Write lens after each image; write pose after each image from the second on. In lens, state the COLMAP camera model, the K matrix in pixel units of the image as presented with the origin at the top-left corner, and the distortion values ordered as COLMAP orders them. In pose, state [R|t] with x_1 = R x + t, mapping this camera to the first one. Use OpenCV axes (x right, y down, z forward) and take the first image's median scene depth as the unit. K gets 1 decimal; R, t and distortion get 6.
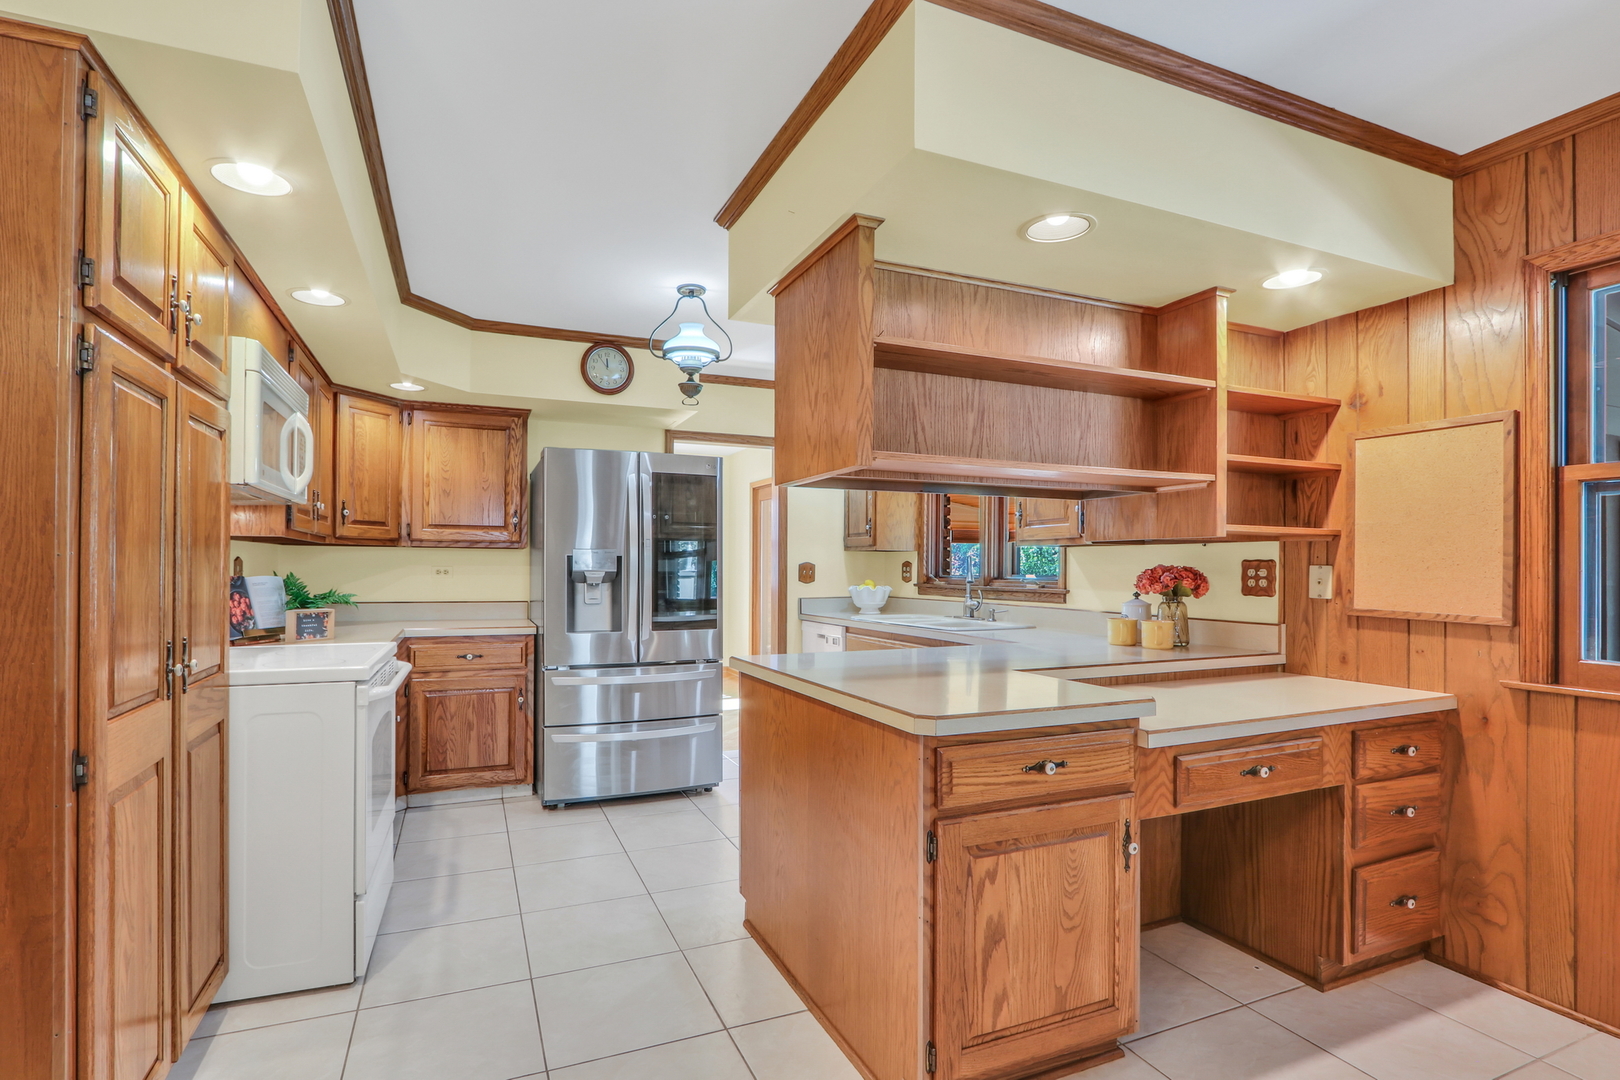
lens RADIAL K [[770.6, 0, 783.0], [0, 770.6, 559.7], [0, 0, 1]] dist [-0.015265, 0.001595]
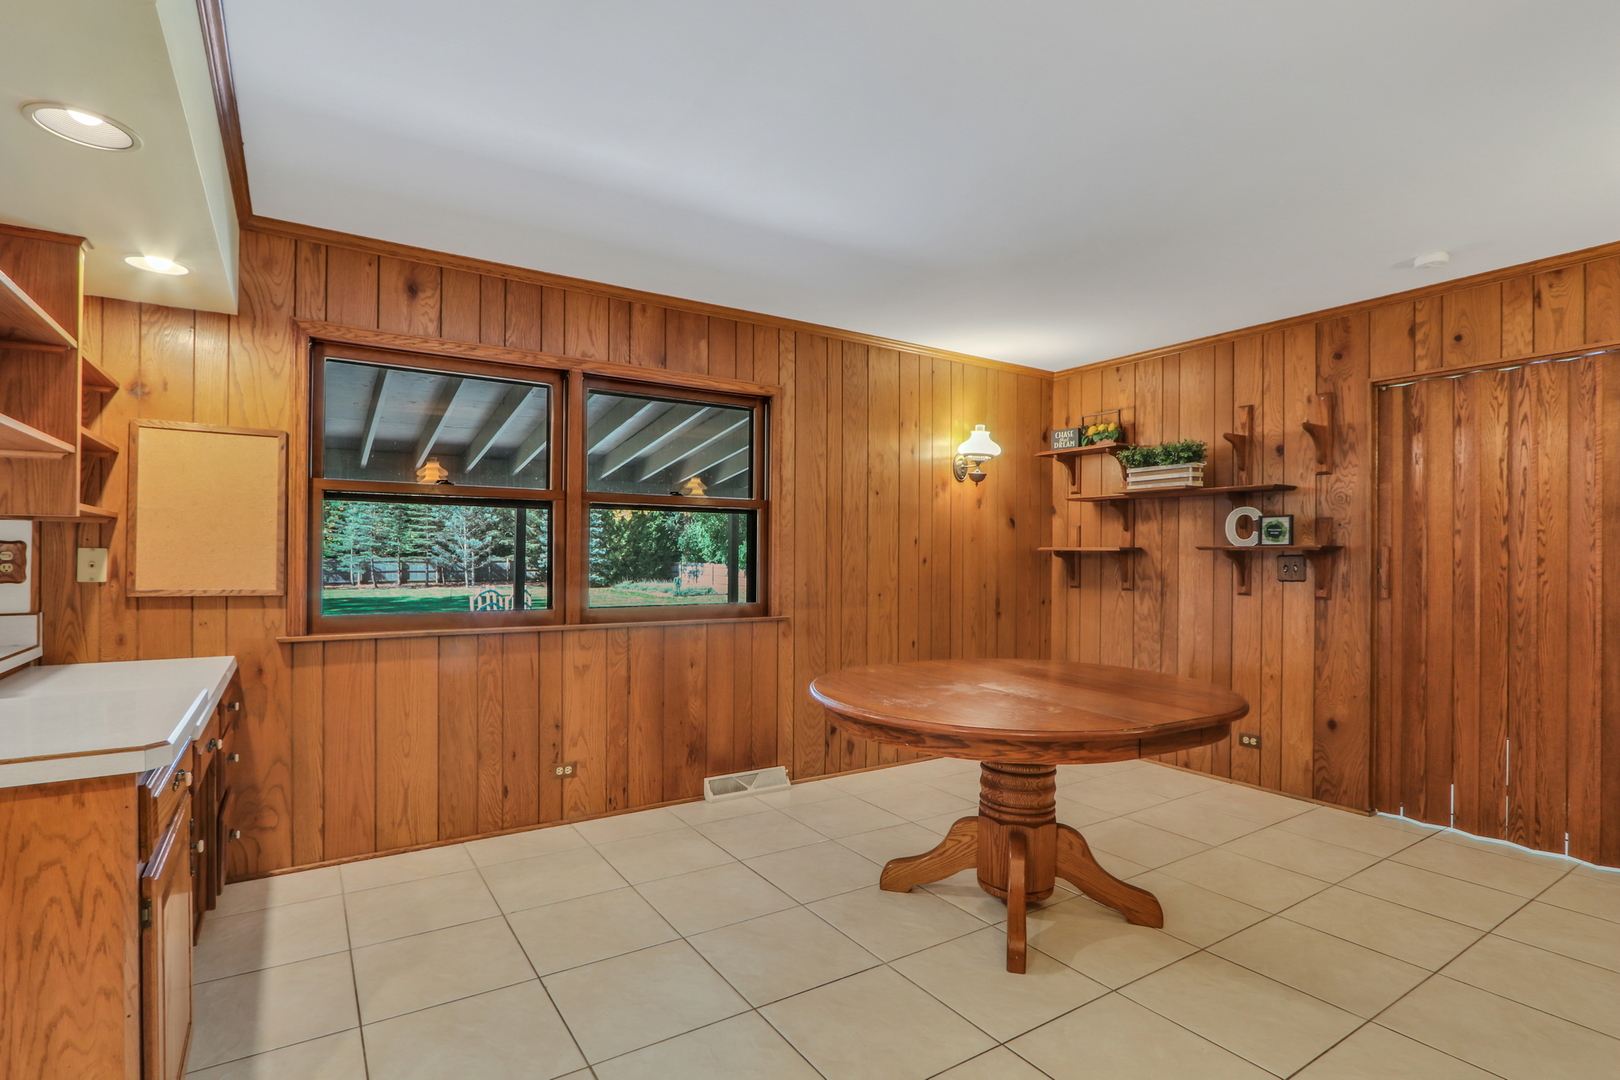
lens RADIAL K [[770.6, 0, 802.7], [0, 770.6, 549.1], [0, 0, 1]] dist [-0.015265, 0.001595]
pose [[-0.182403, -0.000446, 0.983224, -0.487889], [-0.014390, 0.999894, -0.002216, -0.002272], [-0.983119, -0.014553, -0.182390, 0.348221]]
